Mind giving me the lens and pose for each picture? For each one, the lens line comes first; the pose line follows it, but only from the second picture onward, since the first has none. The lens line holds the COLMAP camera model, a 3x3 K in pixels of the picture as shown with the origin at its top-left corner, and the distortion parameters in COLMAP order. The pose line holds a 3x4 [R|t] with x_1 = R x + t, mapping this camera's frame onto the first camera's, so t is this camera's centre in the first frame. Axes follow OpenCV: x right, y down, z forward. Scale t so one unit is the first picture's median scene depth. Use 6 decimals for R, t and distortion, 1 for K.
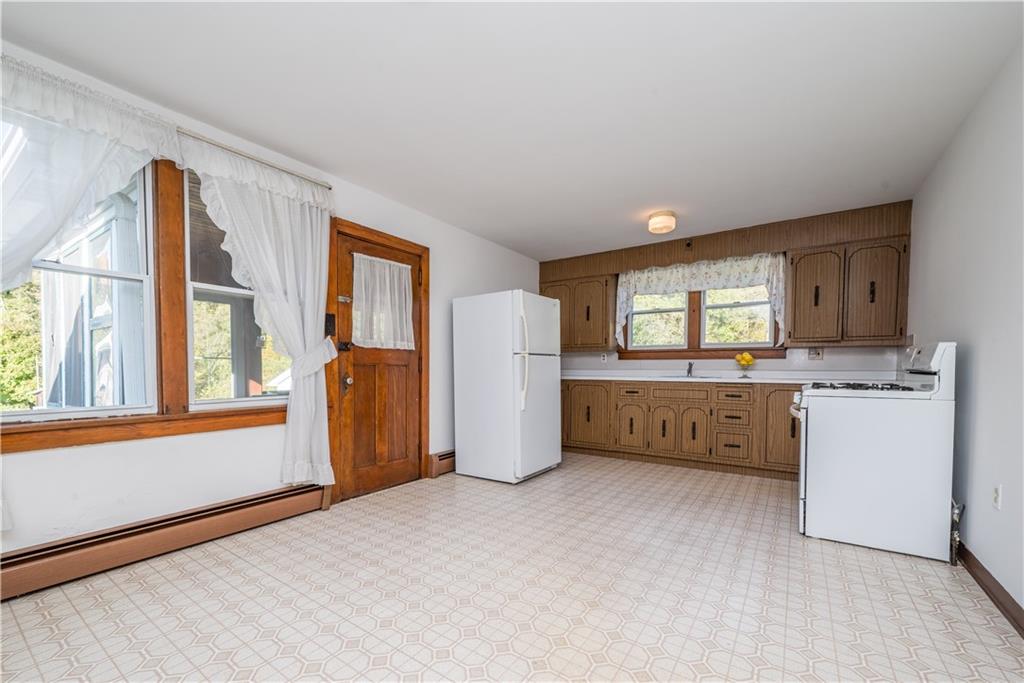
lens RADIAL K [[429.3, 0, 509.7], [0, 429.3, 369.5], [0, 0, 1]] dist [0.000425, -0.000003]
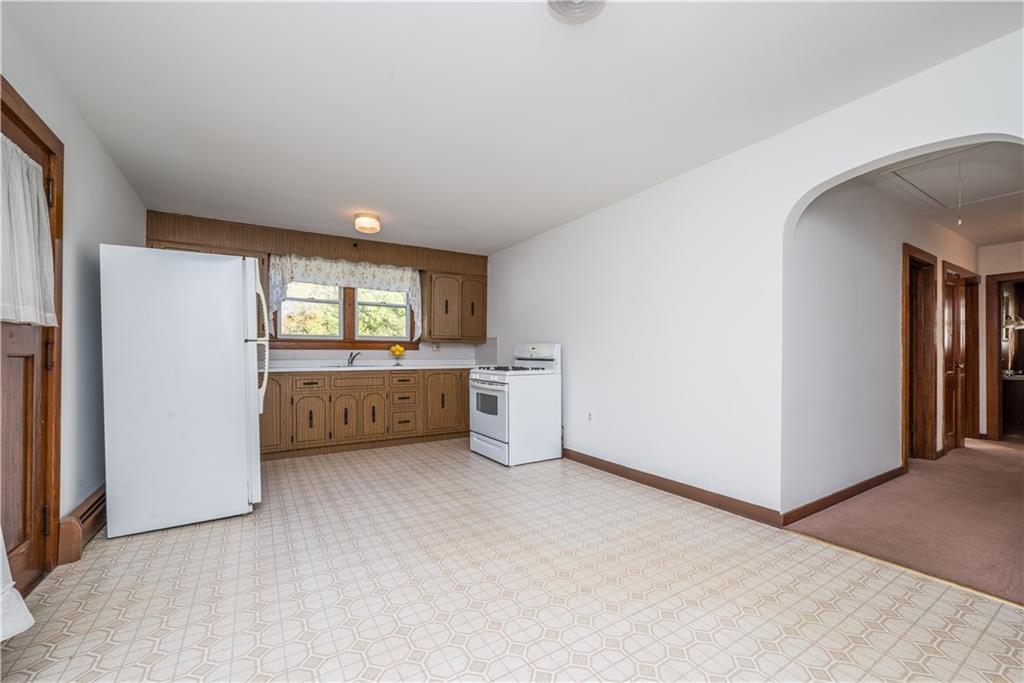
lens RADIAL K [[409.2, 0, 512.0], [0, 409.2, 341.5], [0, 0, 1]] dist [-0.000926, -0.000222]
pose [[0.392878, 0.029476, 0.919118, -0.398939], [0.008117, 0.999336, -0.035519, -0.005199], [-0.919555, 0.021415, 0.392378, 0.241097]]
